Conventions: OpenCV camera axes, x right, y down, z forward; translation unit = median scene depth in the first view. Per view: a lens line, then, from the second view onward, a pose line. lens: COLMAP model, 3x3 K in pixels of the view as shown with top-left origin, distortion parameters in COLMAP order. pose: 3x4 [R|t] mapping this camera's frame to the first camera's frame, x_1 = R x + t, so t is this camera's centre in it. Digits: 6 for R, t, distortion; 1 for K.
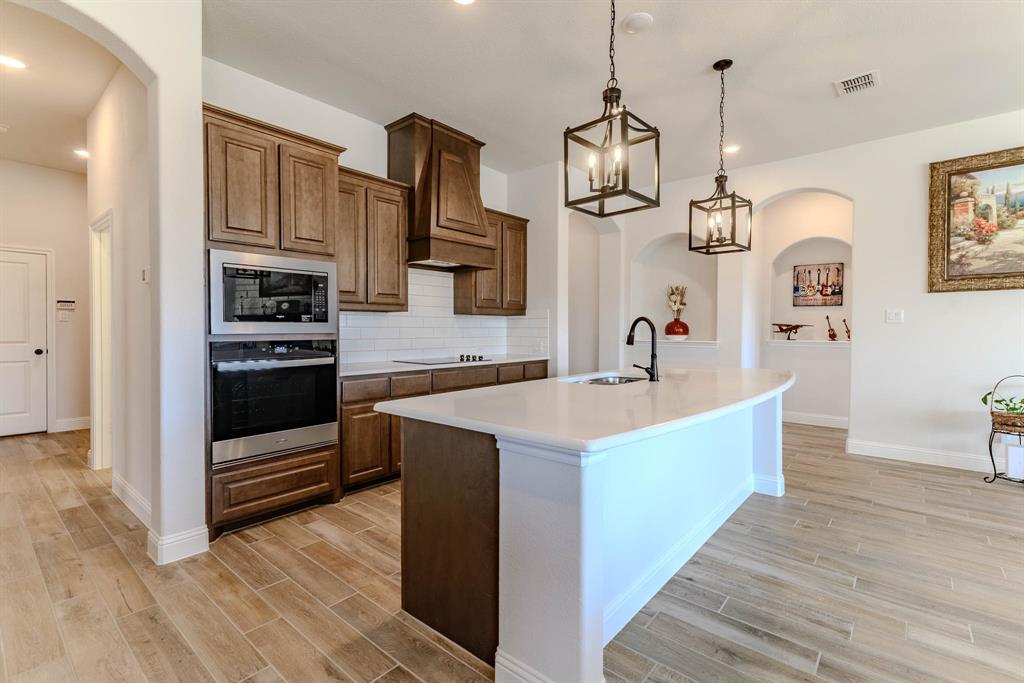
lens RADIAL K [[469.8, 0, 513.6], [0, 469.8, 340.5], [0, 0, 1]] dist [0.014652, 0.000206]
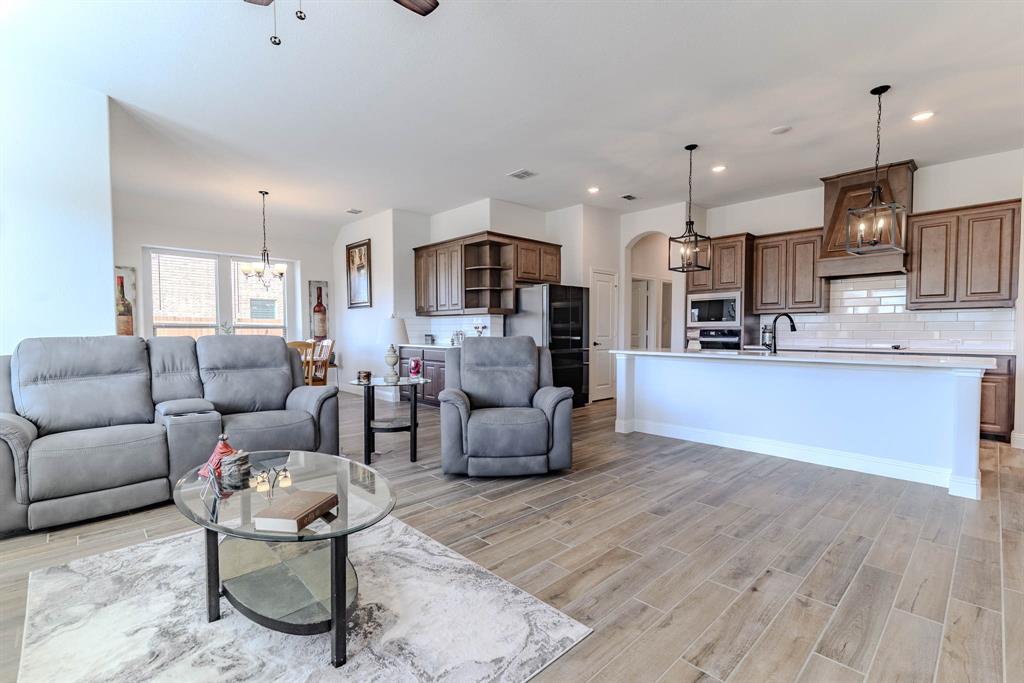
lens RADIAL K [[469.8, 0, 513.4], [0, 469.8, 343.4], [0, 0, 1]] dist [0.014652, 0.000206]
pose [[-0.100832, 0.030175, -0.994446, 1.945968], [-0.017397, 0.999334, 0.032088, 0.012151], [0.994751, 0.020536, -0.100240, 0.257425]]
